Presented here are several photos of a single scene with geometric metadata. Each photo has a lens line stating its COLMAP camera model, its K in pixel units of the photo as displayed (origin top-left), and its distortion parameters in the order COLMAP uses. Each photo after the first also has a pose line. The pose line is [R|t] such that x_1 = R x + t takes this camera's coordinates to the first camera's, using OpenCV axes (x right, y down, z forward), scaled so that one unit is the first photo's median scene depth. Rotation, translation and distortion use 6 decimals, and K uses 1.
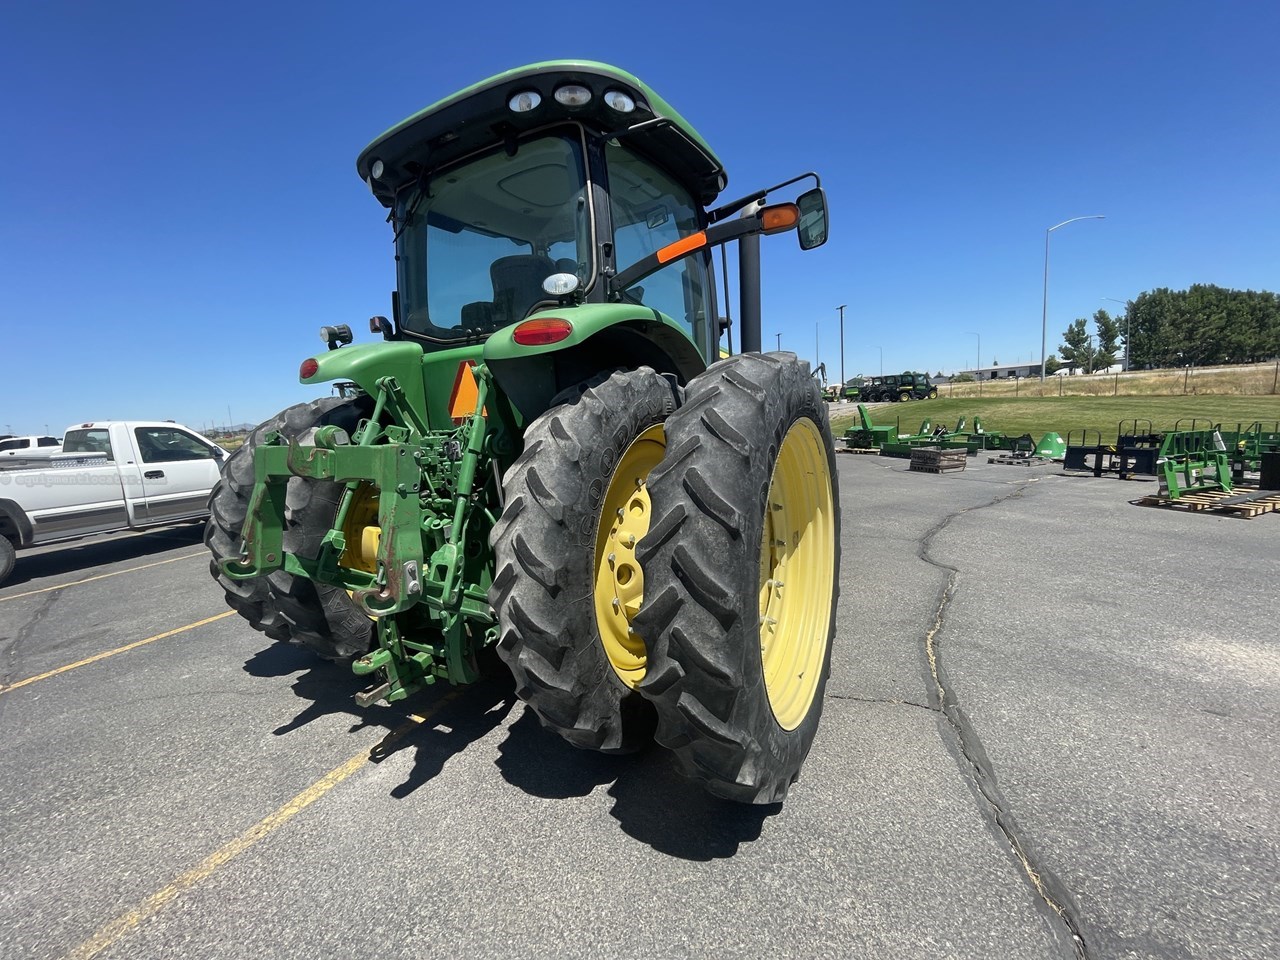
lens RADIAL K [[525.4, 0, 641.0], [0, 525.4, 476.8], [0, 0, 1]] dist [-0.003934, 0.000121]
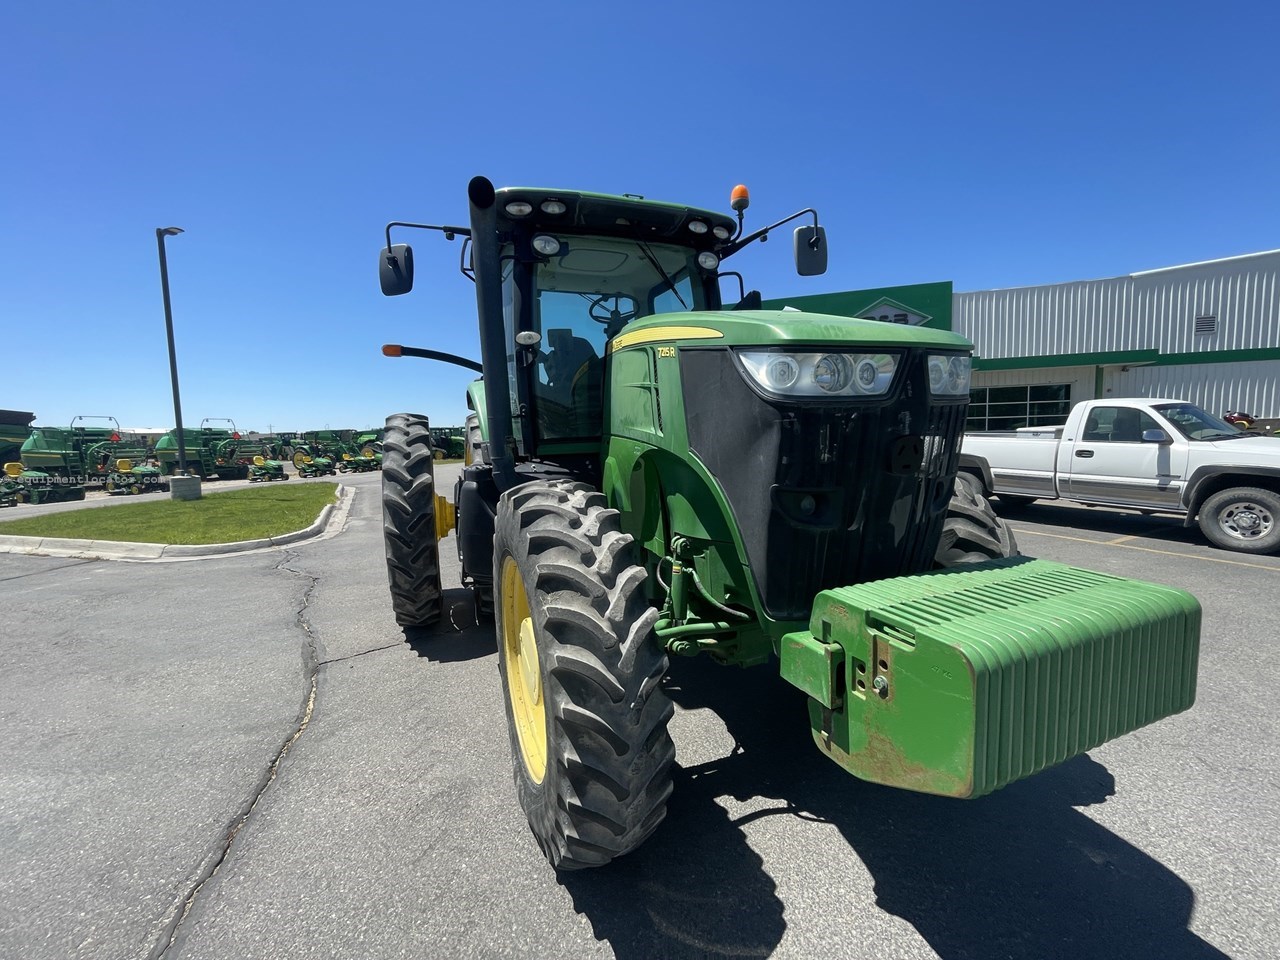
lens RADIAL K [[525.4, 0, 637.2], [0, 525.4, 476.8], [0, 0, 1]] dist [-0.003934, 0.000121]
pose [[-0.622334, 0.146126, -0.768991, 0.930796], [-0.035684, 0.976103, 0.214360, -0.338717], [0.781938, 0.160845, -0.602248, 2.157590]]
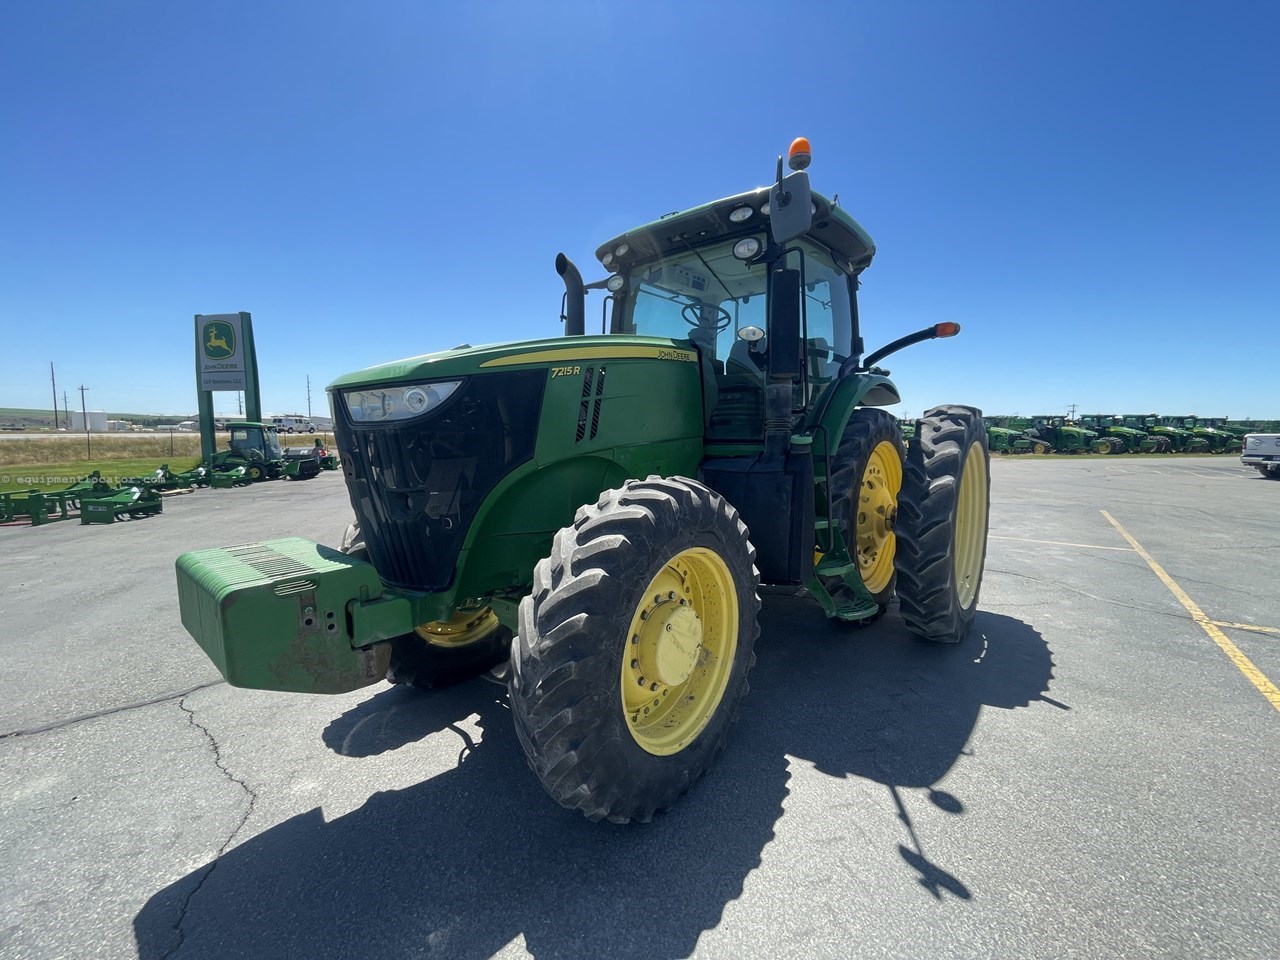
lens RADIAL K [[525.4, 0, 646.0], [0, 525.4, 483.4], [0, 0, 1]] dist [-0.003934, 0.000121]
pose [[-0.979670, 0.044860, 0.195537, -0.182733], [0.086600, 0.973755, 0.210480, -0.345526], [-0.180963, 0.223134, -0.957843, 2.670928]]
